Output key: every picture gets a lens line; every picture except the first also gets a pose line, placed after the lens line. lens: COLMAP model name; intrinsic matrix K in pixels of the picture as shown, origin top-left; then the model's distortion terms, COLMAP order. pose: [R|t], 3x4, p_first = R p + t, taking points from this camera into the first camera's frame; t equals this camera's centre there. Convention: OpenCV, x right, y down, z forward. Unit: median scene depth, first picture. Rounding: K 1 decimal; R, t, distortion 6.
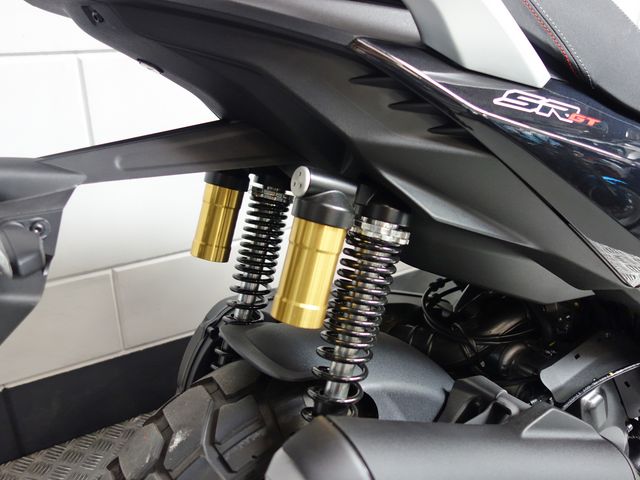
lens RADIAL K [[563.3, 0, 320.0], [0, 563.3, 240.0], [0, 0, 1]] dist [0.008261, -0.004793]
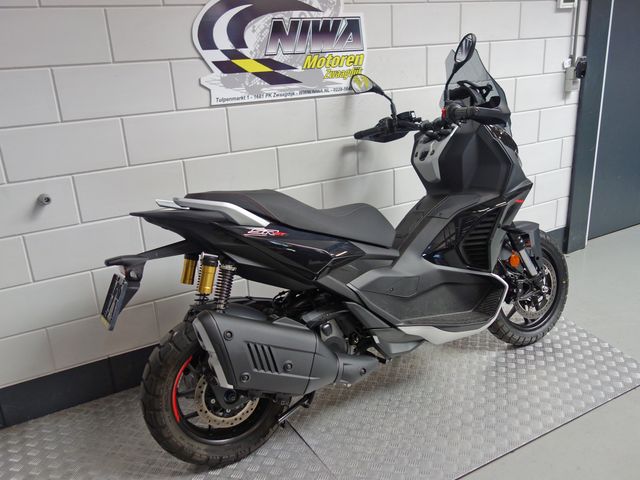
lens RADIAL K [[563.3, 0, 320.0], [0, 563.3, 240.0], [0, 0, 1]] dist [0.008261, -0.004793]
pose [[0.996022, -0.074705, -0.048564, 0.902245], [0.067580, 0.988580, -0.134692, 0.343637], [0.058071, 0.130874, 0.989697, -2.624212]]
